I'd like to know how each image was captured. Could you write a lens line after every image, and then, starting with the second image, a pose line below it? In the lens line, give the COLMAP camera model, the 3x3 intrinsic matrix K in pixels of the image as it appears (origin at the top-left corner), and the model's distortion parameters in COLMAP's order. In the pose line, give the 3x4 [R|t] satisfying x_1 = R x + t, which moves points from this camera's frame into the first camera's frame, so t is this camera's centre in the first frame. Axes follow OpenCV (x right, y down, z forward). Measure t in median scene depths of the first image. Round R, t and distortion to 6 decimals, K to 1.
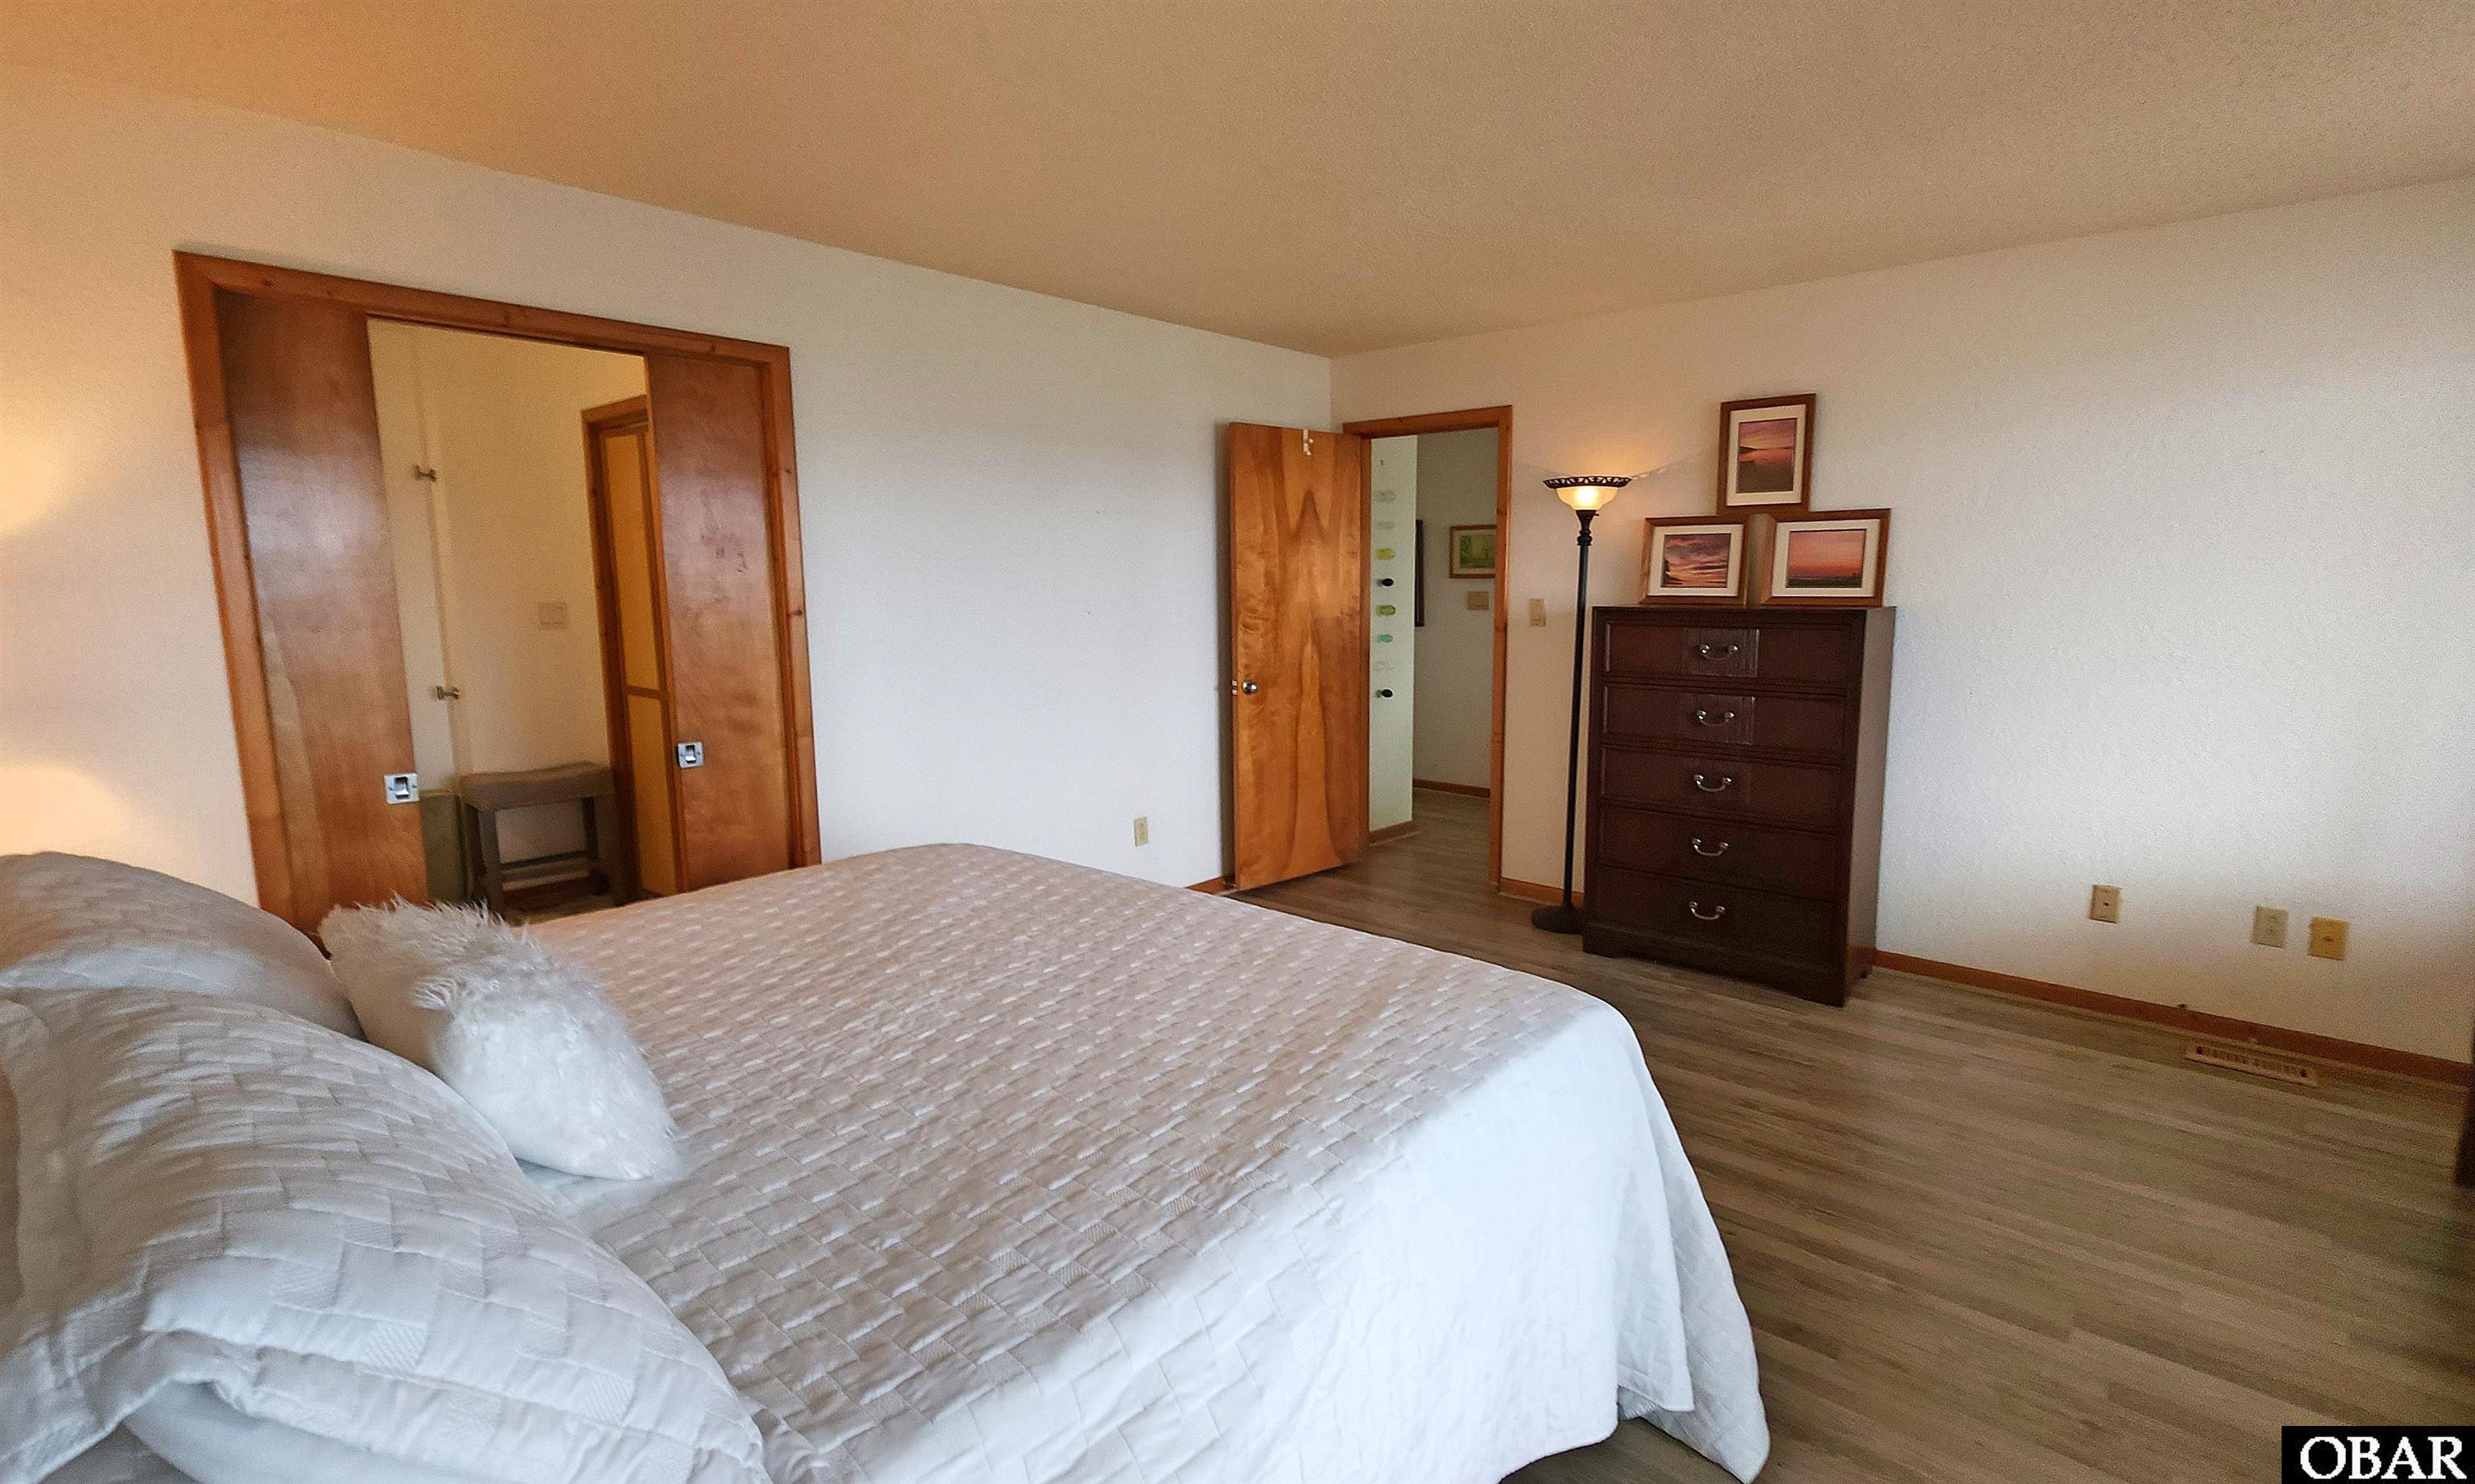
lens RADIAL K [[1198.7, 0, 1252.2], [0, 1198.7, 750.3], [0, 0, 1]] dist [-0.002272, 0.000165]
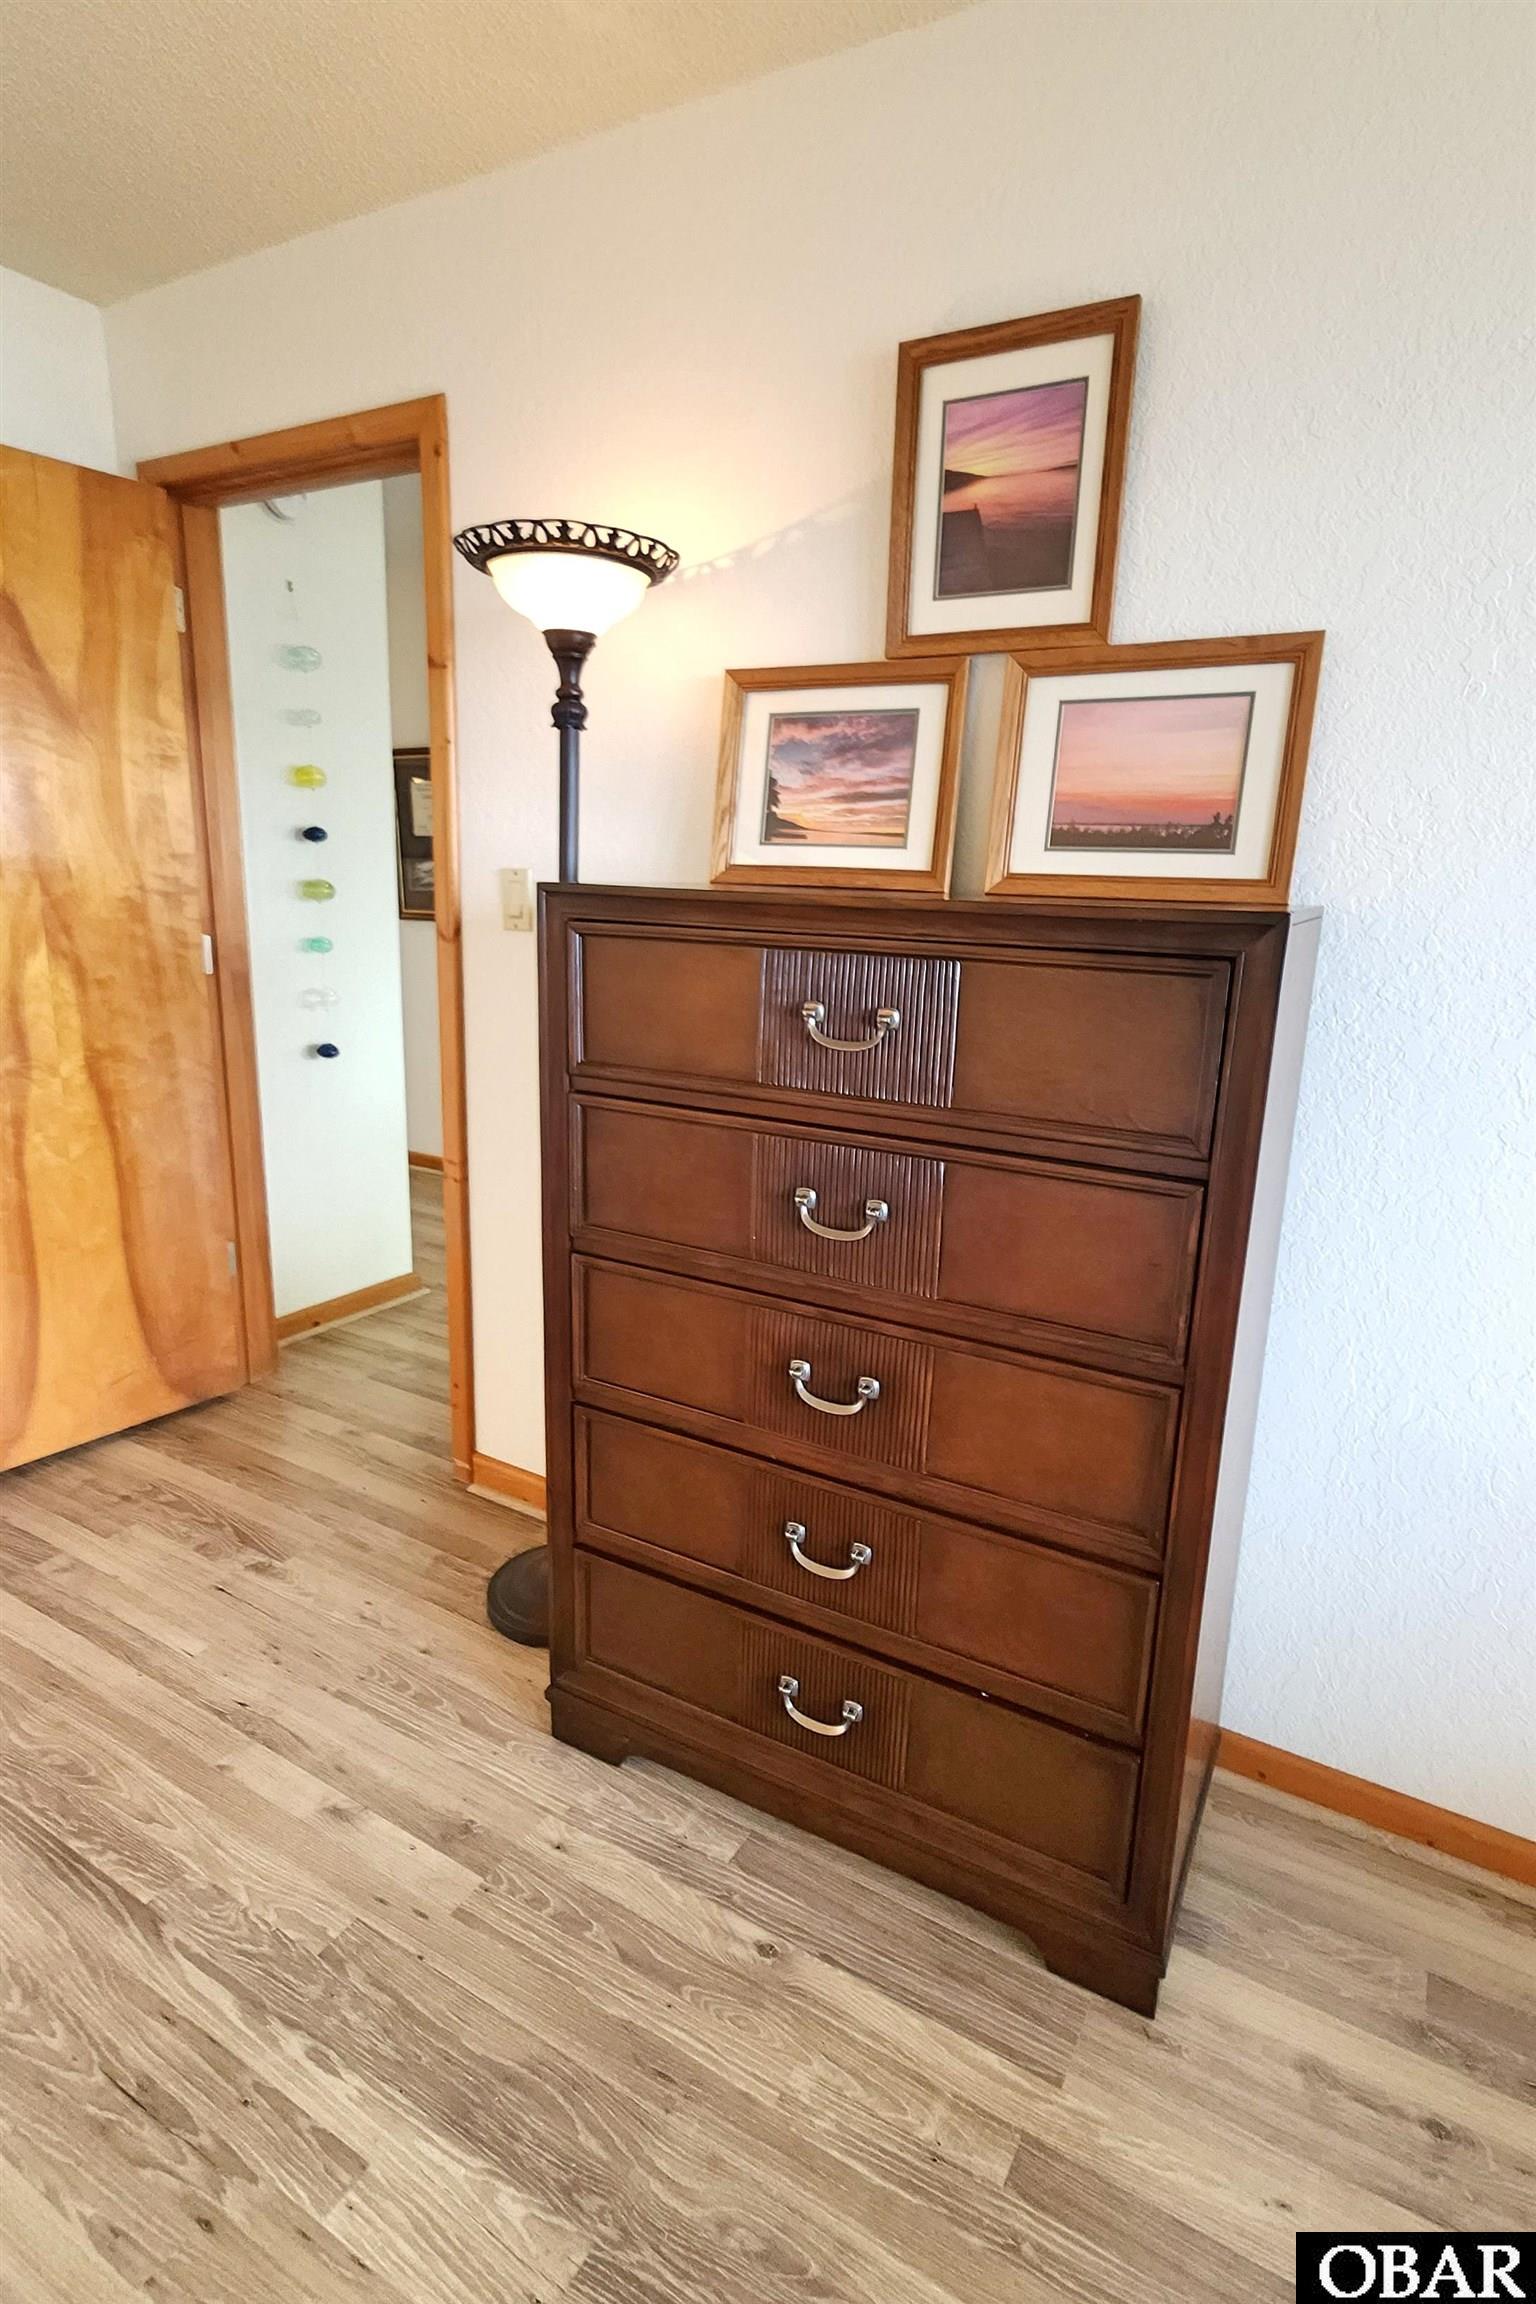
lens RADIAL K [[1187.0, 0, 760.5], [0, 1187.0, 1147.1], [0, 0, 1]] dist [-0.000691, 0.000441]
pose [[0.983288, -0.002386, 0.182041, 0.276092], [-0.012940, 0.996469, 0.082954, -0.068938], [-0.181597, -0.083923, 0.979785, 0.613230]]
